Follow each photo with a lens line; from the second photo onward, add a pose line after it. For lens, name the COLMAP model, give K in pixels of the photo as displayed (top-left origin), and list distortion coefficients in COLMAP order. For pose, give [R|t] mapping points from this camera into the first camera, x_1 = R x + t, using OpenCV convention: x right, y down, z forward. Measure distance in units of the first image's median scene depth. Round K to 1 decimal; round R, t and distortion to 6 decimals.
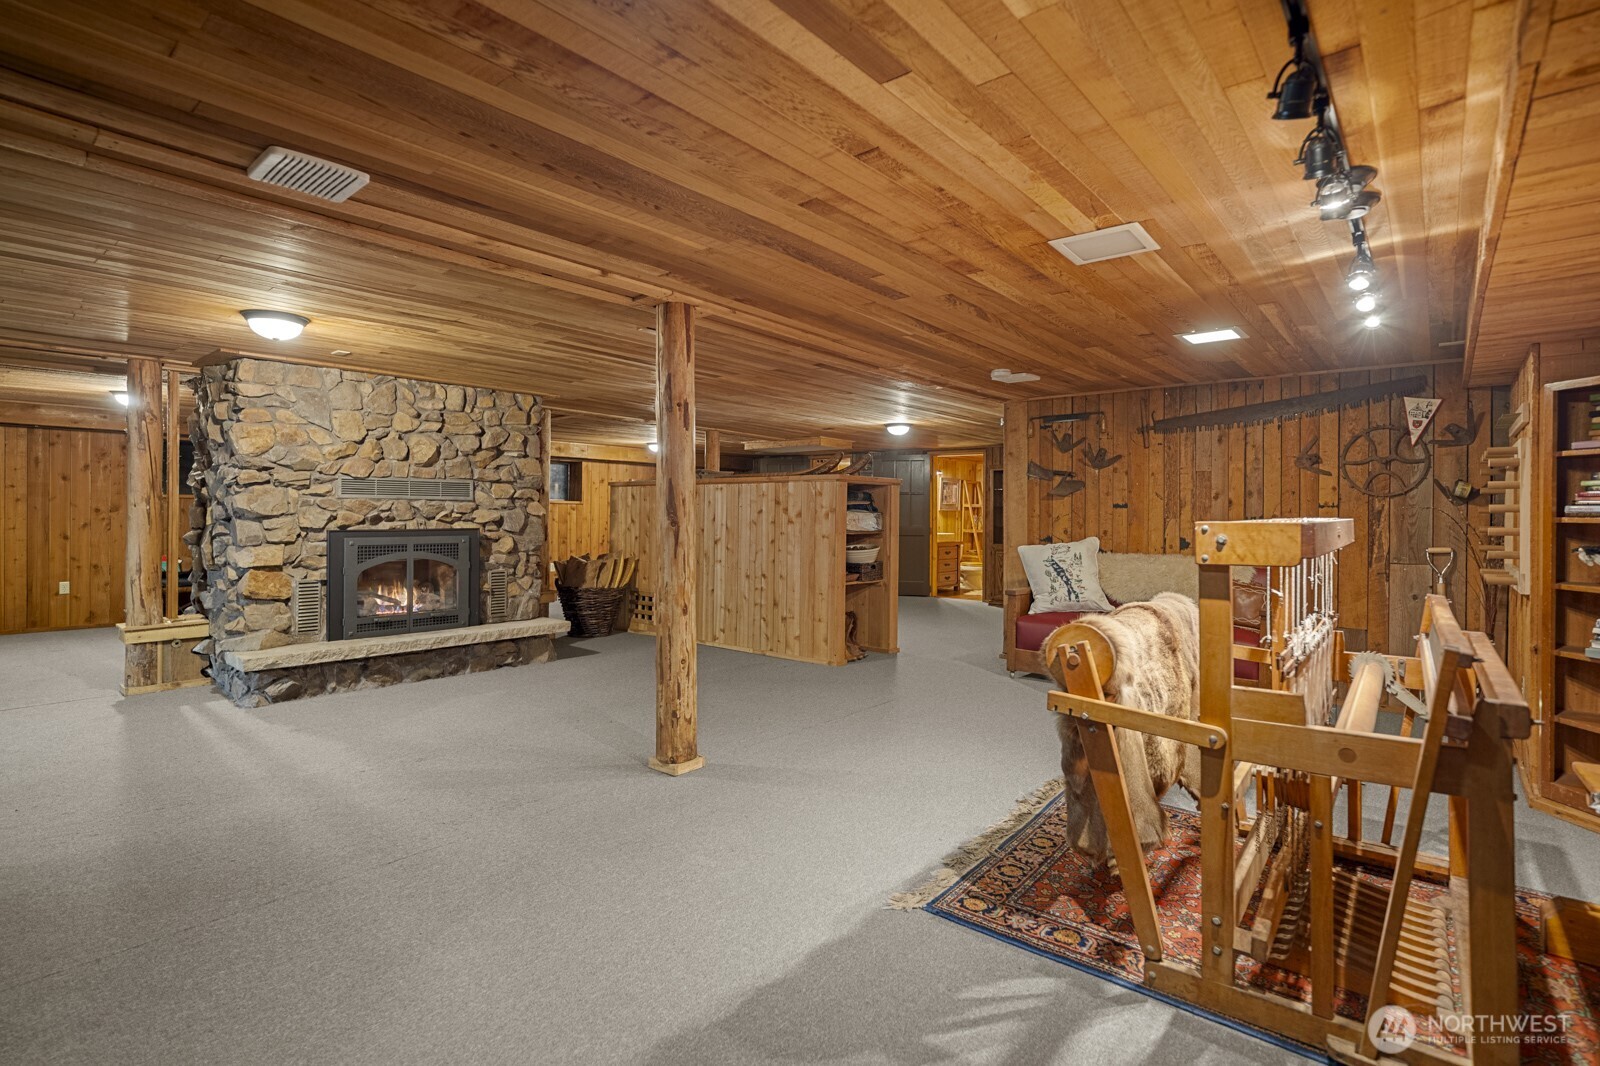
lens RADIAL K [[750.5, 0, 801.3], [0, 750.5, 525.8], [0, 0, 1]] dist [-0.005009, 0.006811]
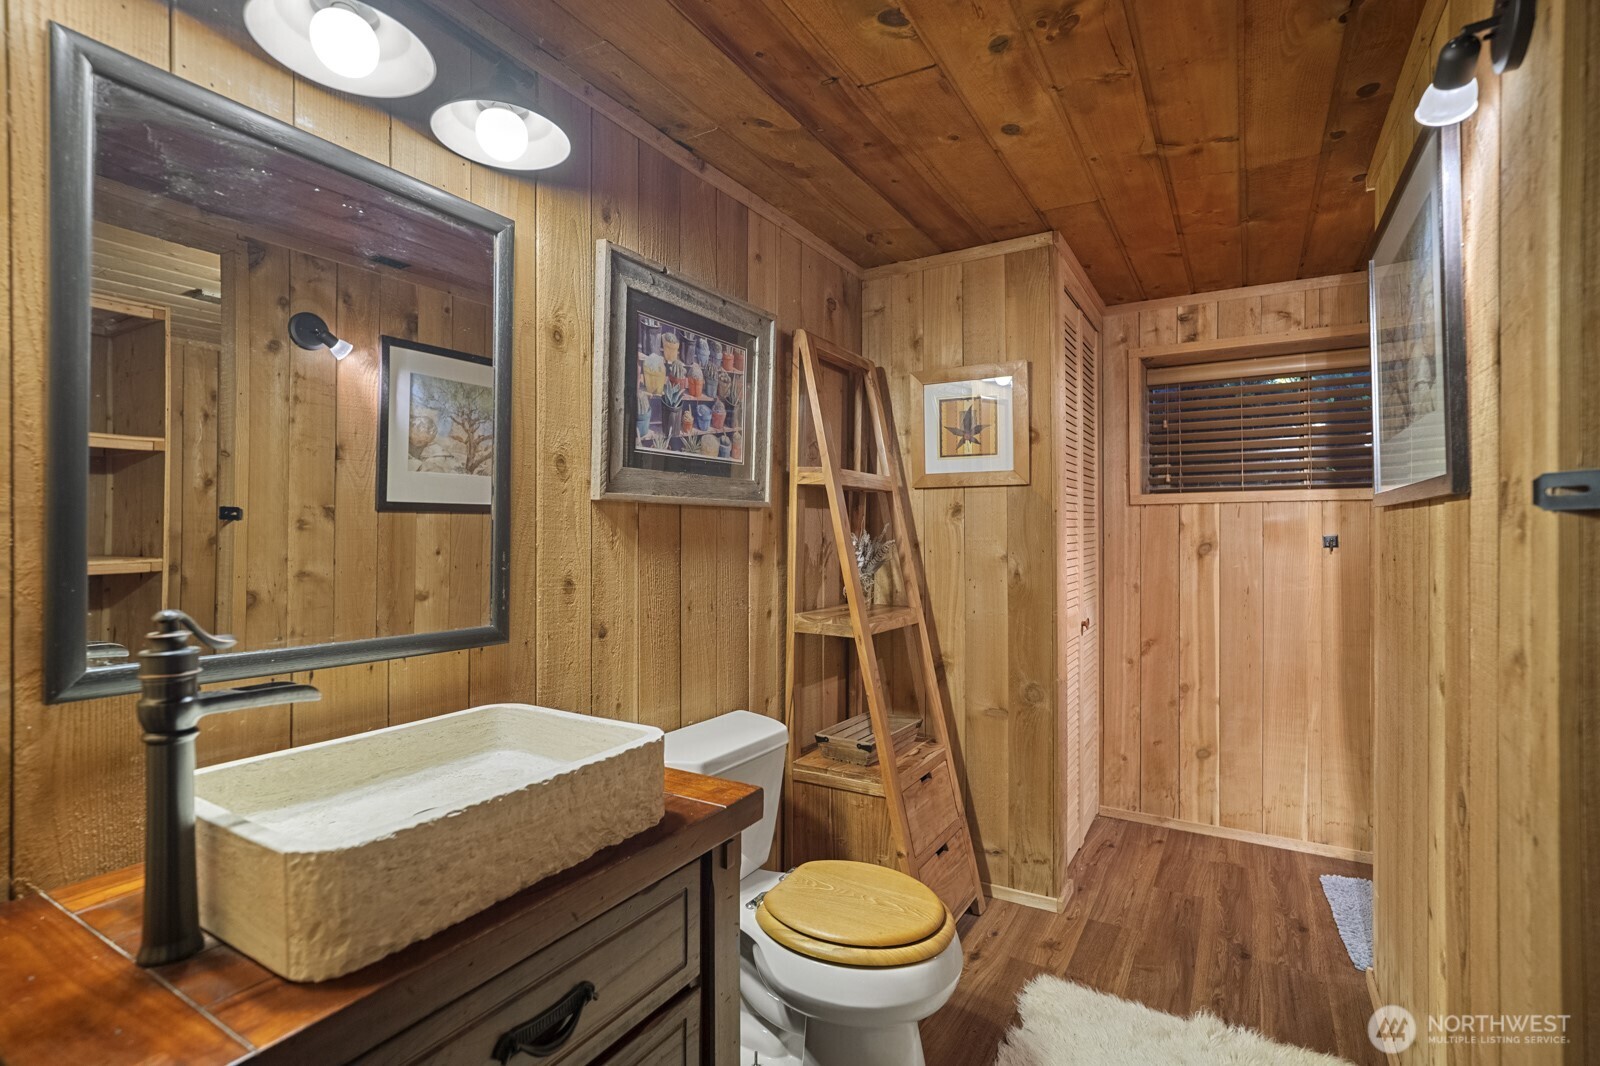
lens RADIAL K [[750.5, 0, 798.3], [0, 750.5, 531.8], [0, 0, 1]] dist [-0.005009, 0.006811]
pose [[0.986263, -0.001391, 0.165178, 0.188111], [0.003566, 0.999911, -0.012875, -0.011971], [-0.165145, 0.013288, 0.986180, 0.828564]]
